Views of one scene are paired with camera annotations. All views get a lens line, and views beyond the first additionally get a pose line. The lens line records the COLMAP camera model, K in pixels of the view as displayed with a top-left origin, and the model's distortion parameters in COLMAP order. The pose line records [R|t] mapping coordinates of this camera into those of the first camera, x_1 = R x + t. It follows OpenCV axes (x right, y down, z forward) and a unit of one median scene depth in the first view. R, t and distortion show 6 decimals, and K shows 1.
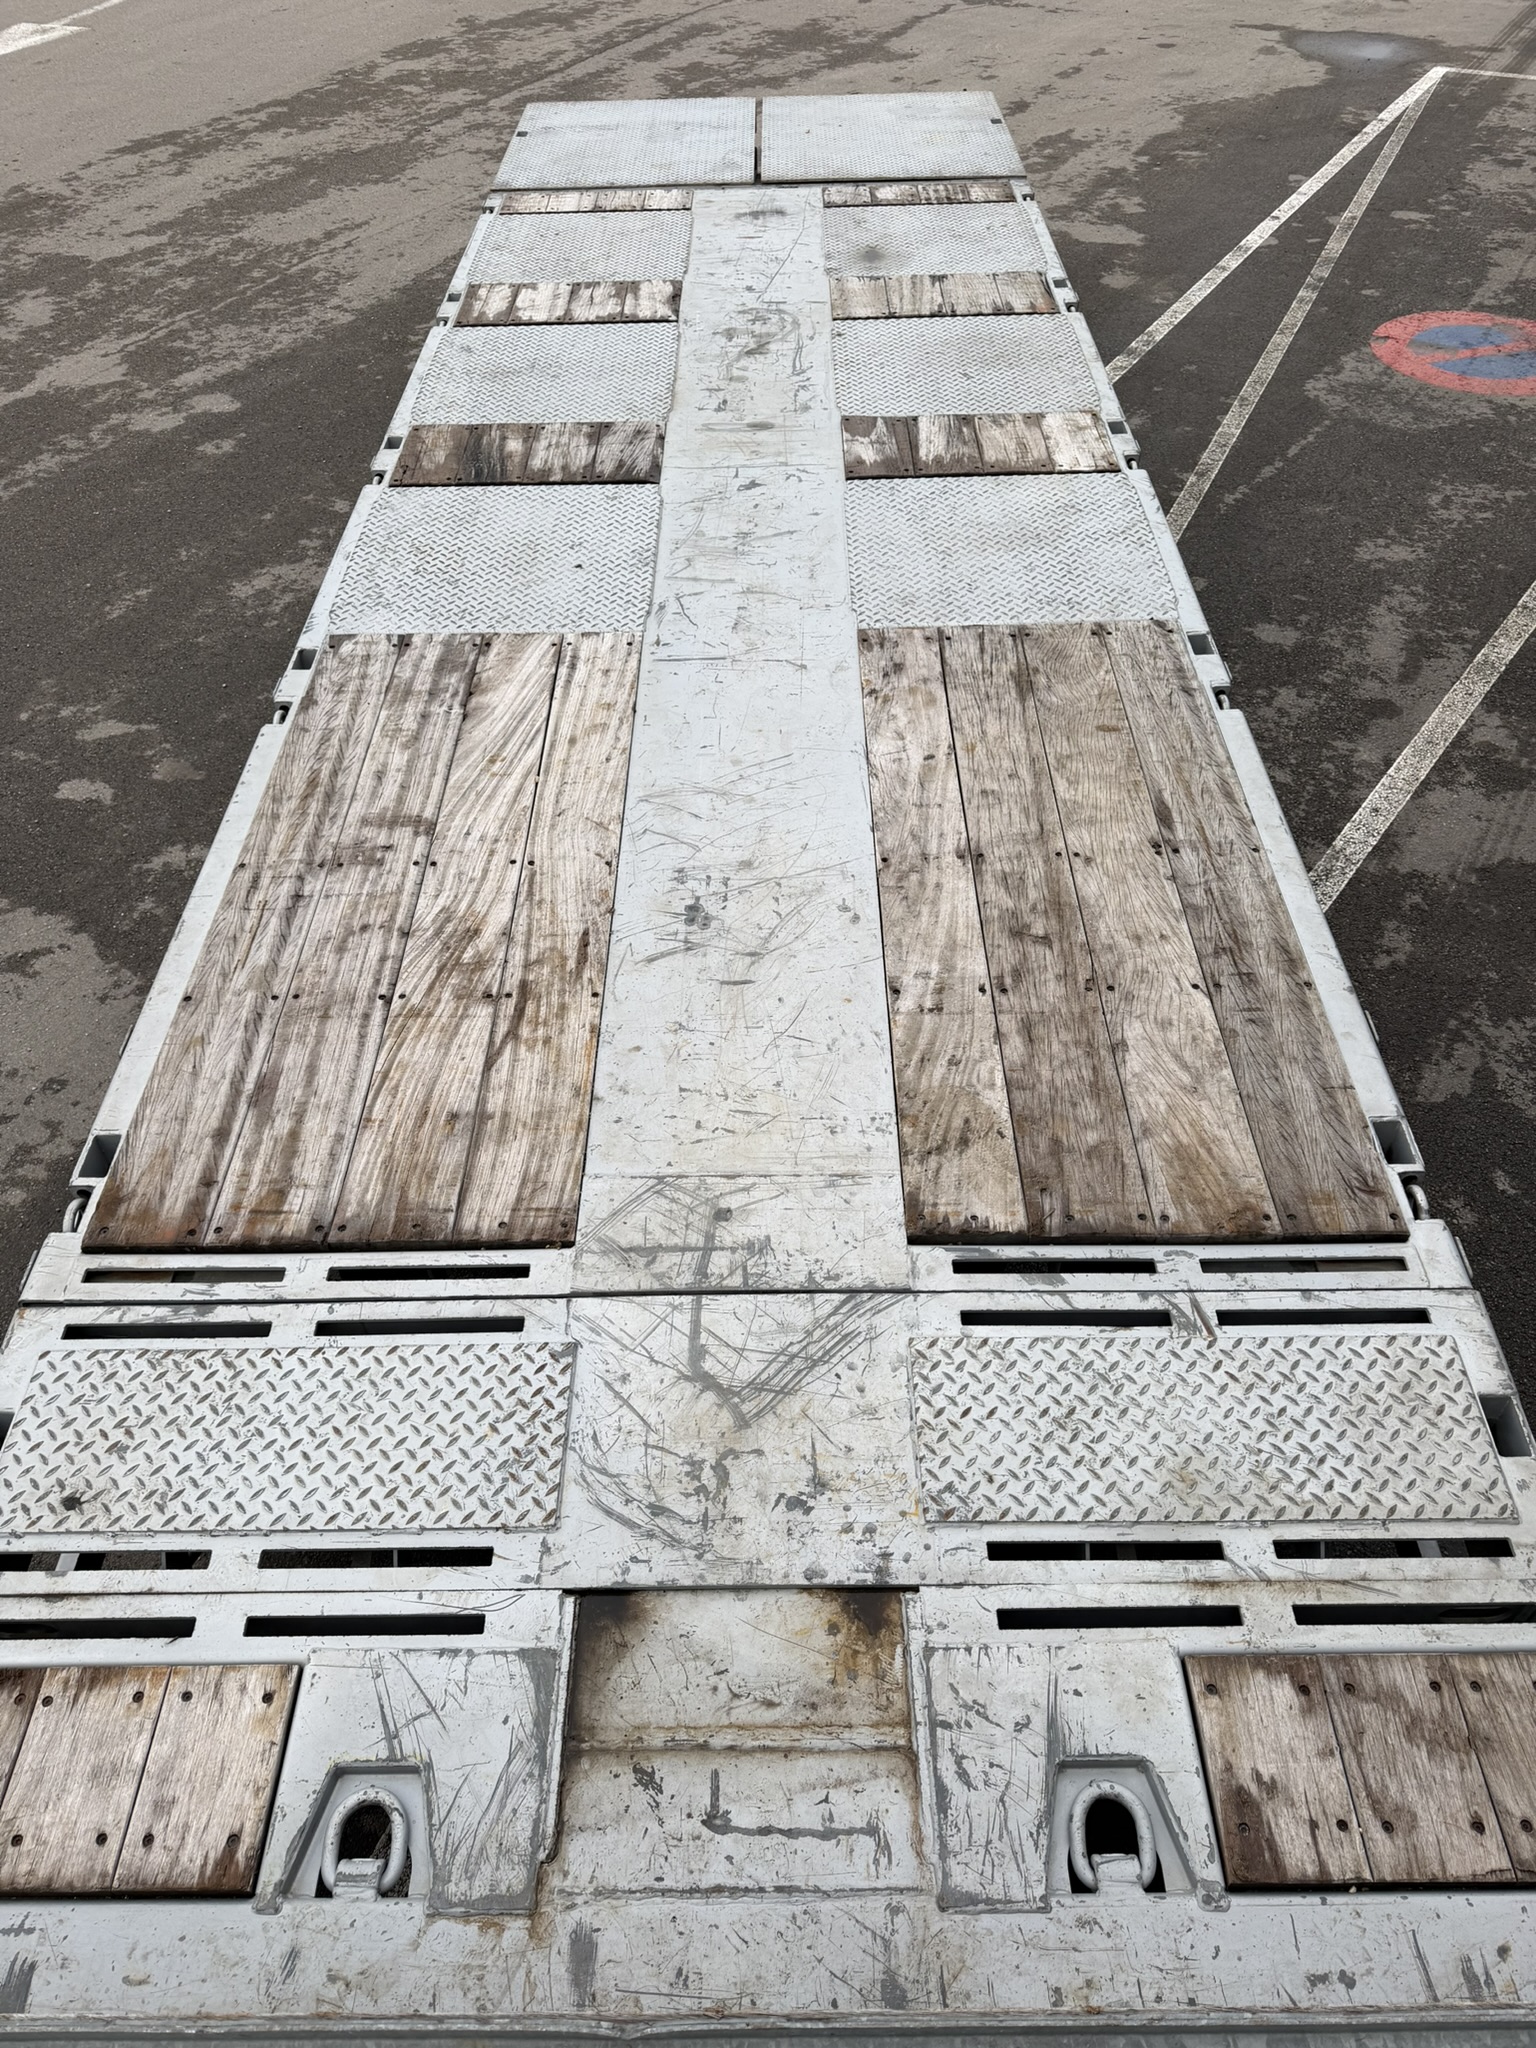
lens RADIAL K [[1445.8, 0, 766.2], [0, 1445.8, 1018.7], [0, 0, 1]] dist [0.040511, -0.045350]
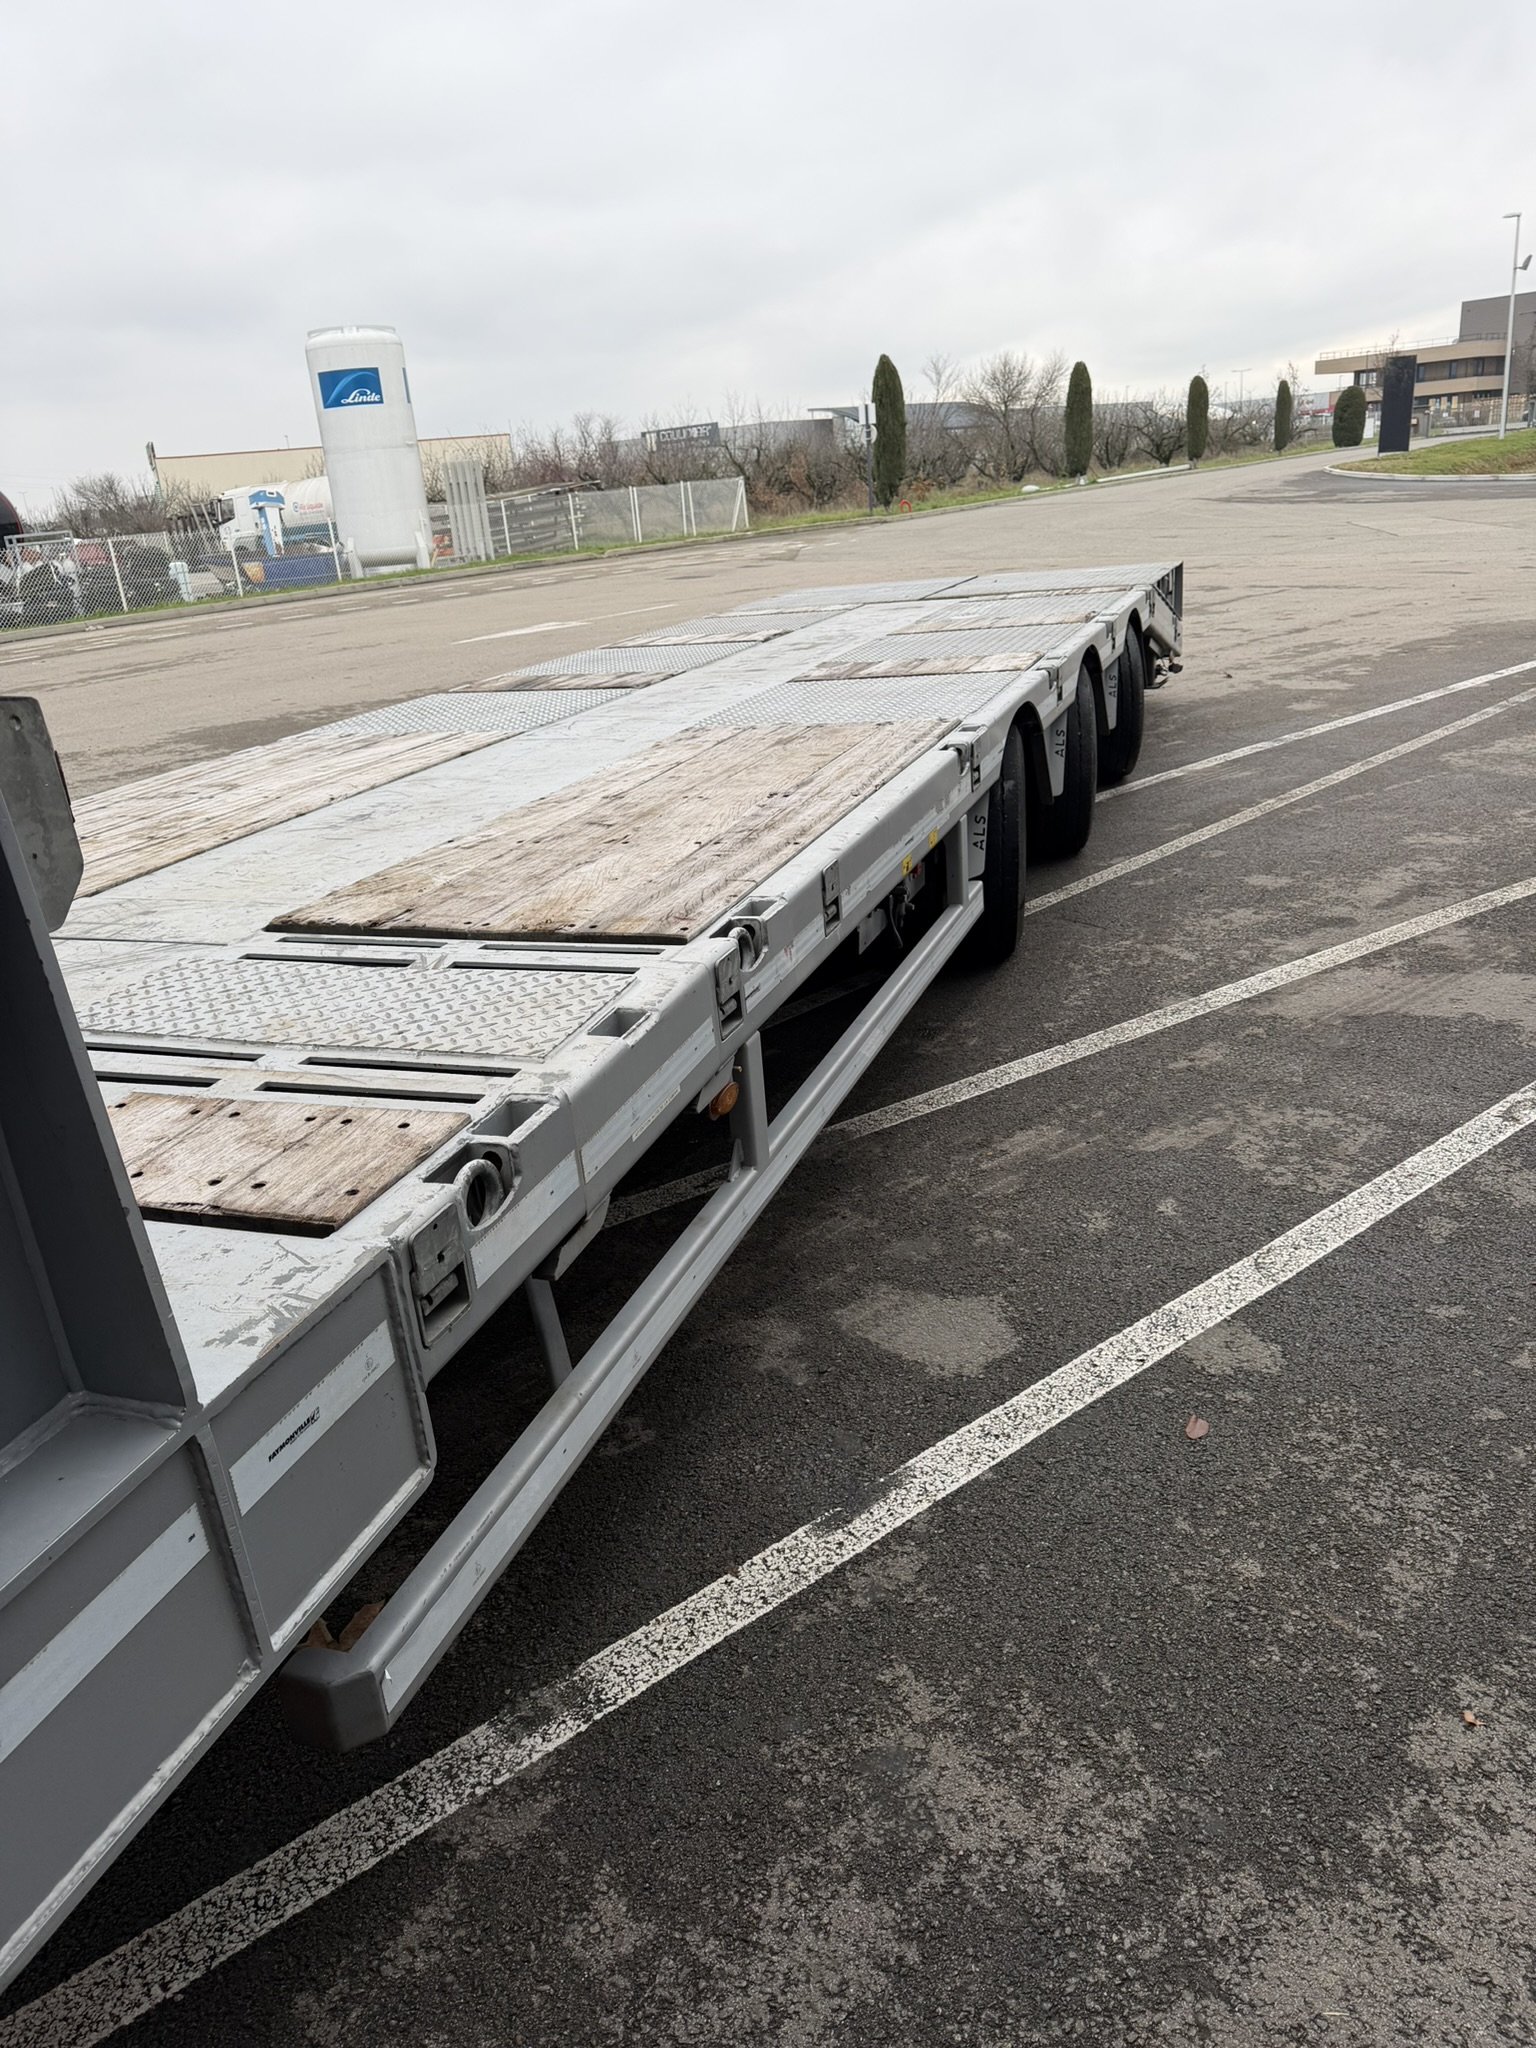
lens RADIAL K [[1445.8, 0, 768.1], [0, 1445.8, 1022.7], [0, 0, 1]] dist [0.040511, -0.045350]
pose [[0.937386, 0.064572, -0.342254, 0.834954], [-0.196078, 0.909987, -0.365345, 0.546826], [0.287855, 0.409578, 0.865670, 0.212397]]
